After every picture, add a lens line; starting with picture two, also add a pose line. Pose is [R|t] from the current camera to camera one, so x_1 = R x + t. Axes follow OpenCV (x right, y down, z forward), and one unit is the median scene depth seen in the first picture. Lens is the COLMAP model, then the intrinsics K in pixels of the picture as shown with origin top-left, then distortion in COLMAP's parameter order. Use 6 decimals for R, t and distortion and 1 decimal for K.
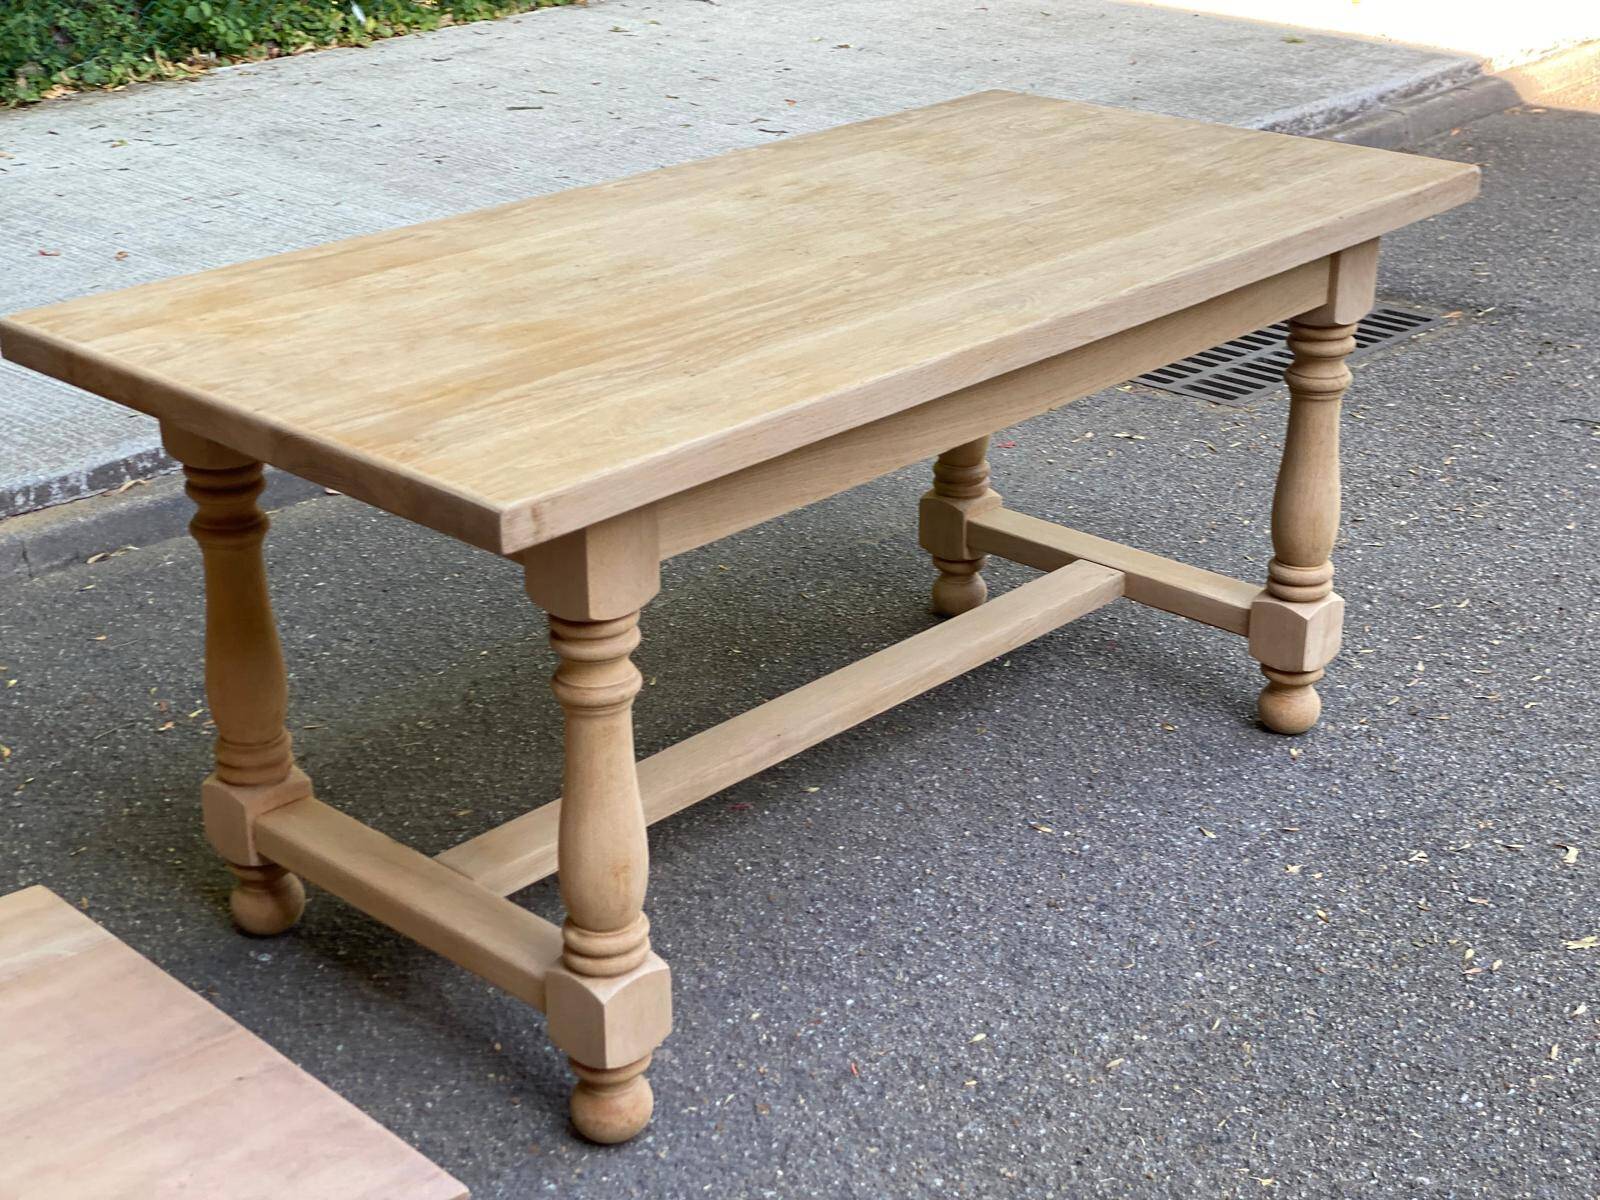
lens RADIAL K [[2386.7, 0, 847.6], [0, 2386.7, 591.5], [0, 0, 1]] dist [0.103452, 0.000000]
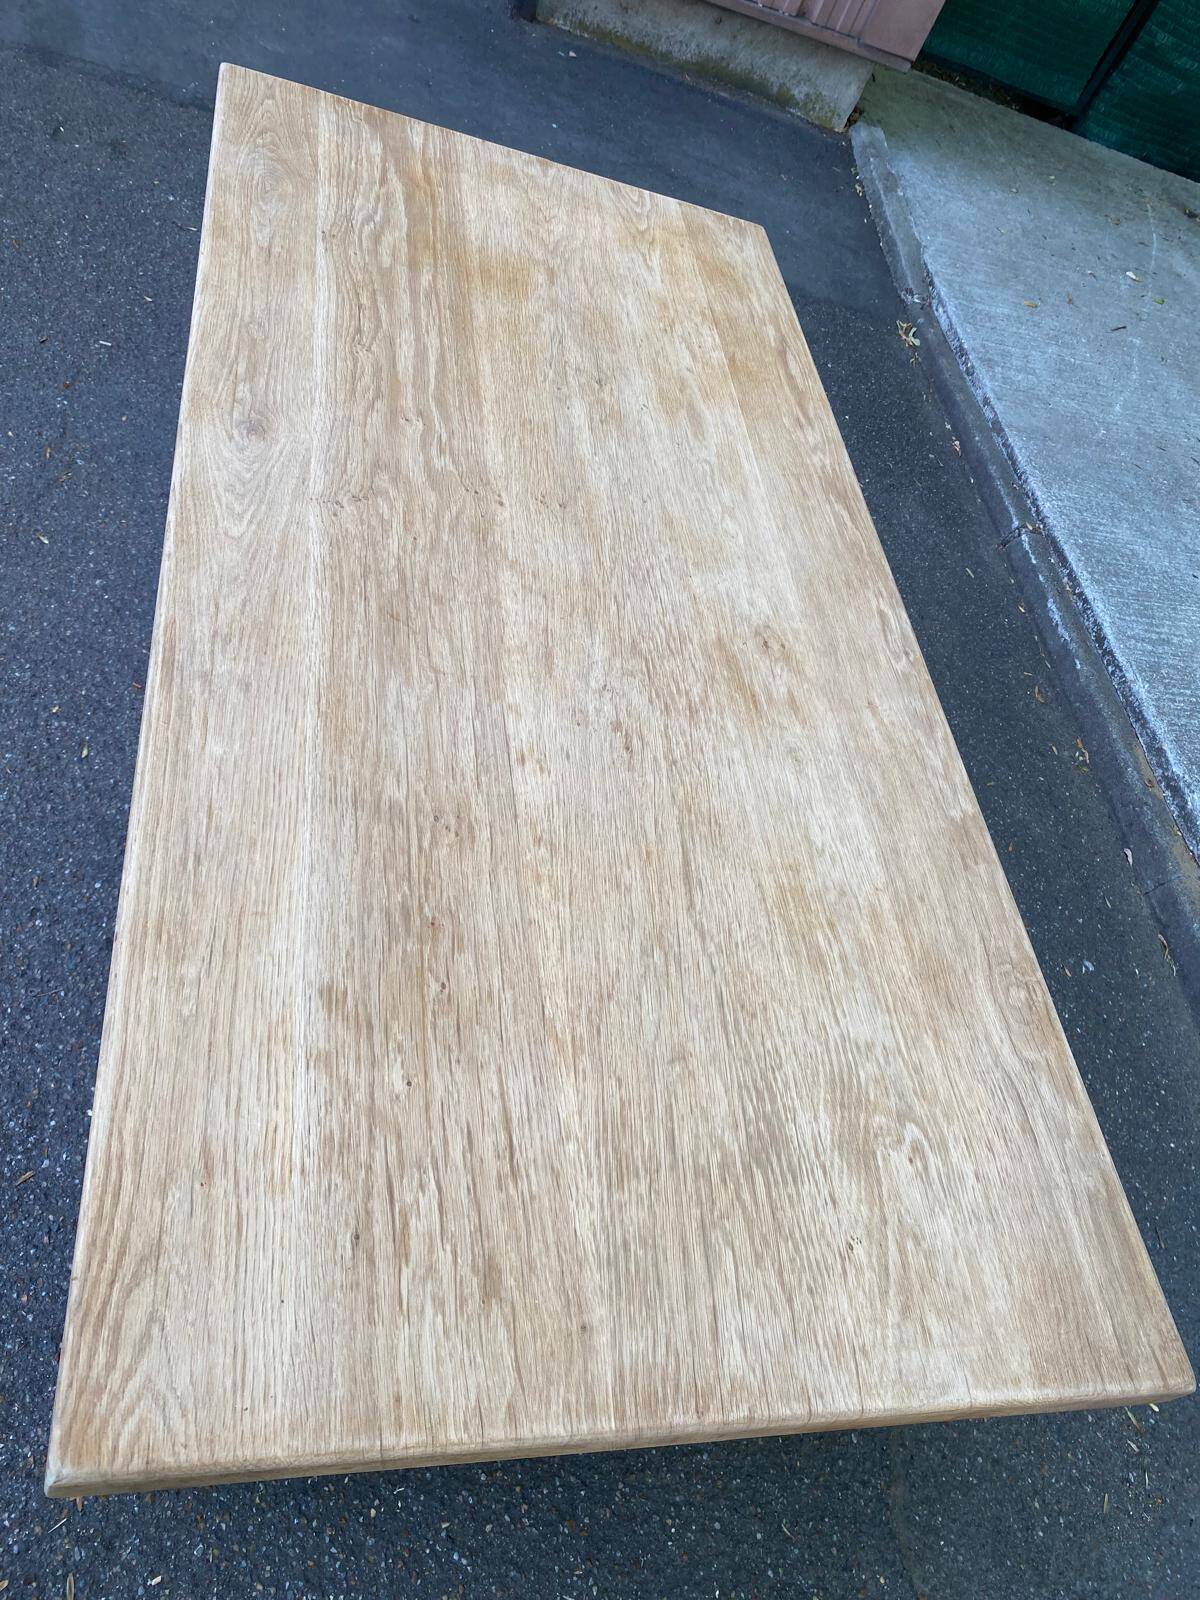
lens RADIAL K [[1224.4, 0, 586.6], [0, 1224.4, 775.8], [0, 0, 1]] dist [0.019335, -0.021340]
pose [[-0.605455, 0.459397, -0.649907, 0.332211], [-0.598861, 0.274876, 0.752202, -0.485645], [0.524203, 0.844629, 0.108690, 1.068170]]
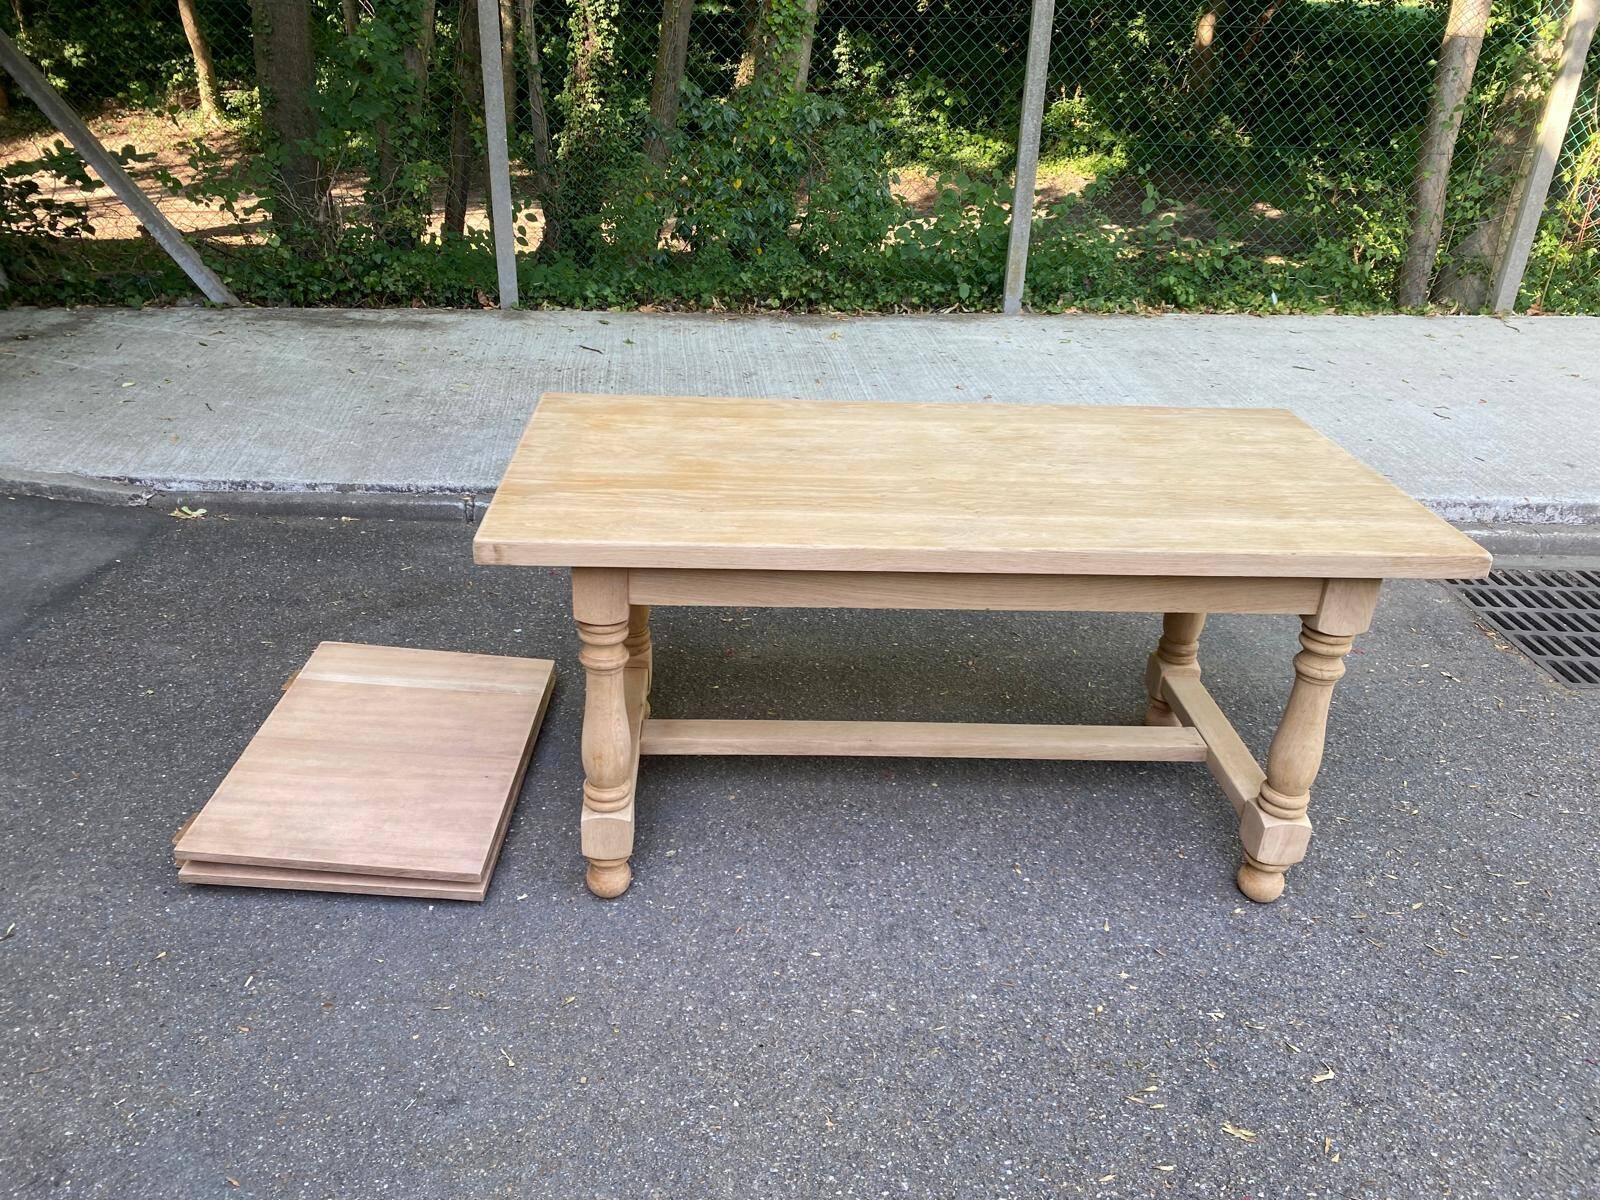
lens RADIAL K [[1224.4, 0, 770.8], [0, 1224.4, 607.5], [0, 0, 1]] dist [0.019335, -0.021340]
pose [[0.699480, 0.338094, -0.629619, 0.474937], [-0.312092, 0.937078, 0.156473, -0.154788], [0.642905, 0.087050, 0.760983, 0.318331]]
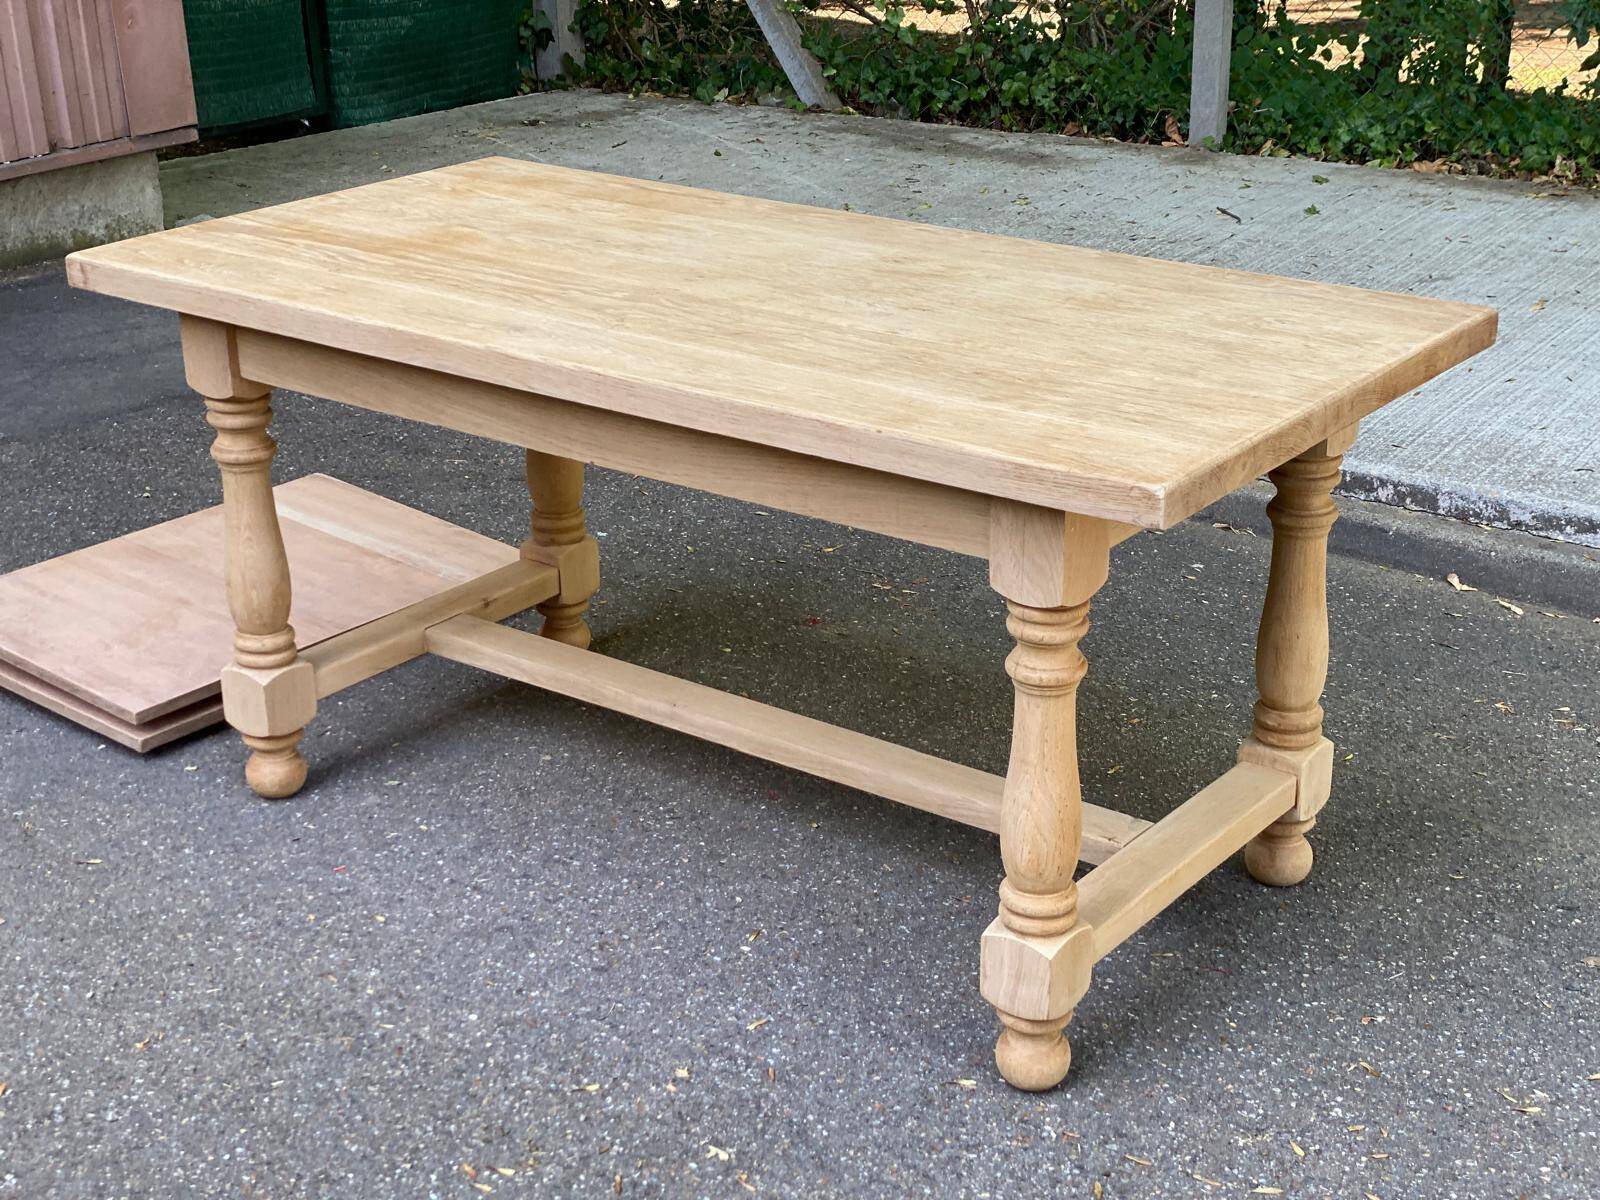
lens RADIAL K [[2388.5, 0, 801.1], [0, 2388.5, 635.7], [0, 0, 1]] dist [0.116906, 0.000000]
pose [[0.098742, 0.381964, -0.918887, 1.080157], [-0.383089, 0.866823, 0.319156, -0.378048], [0.918419, 0.320502, 0.231918, 0.861359]]
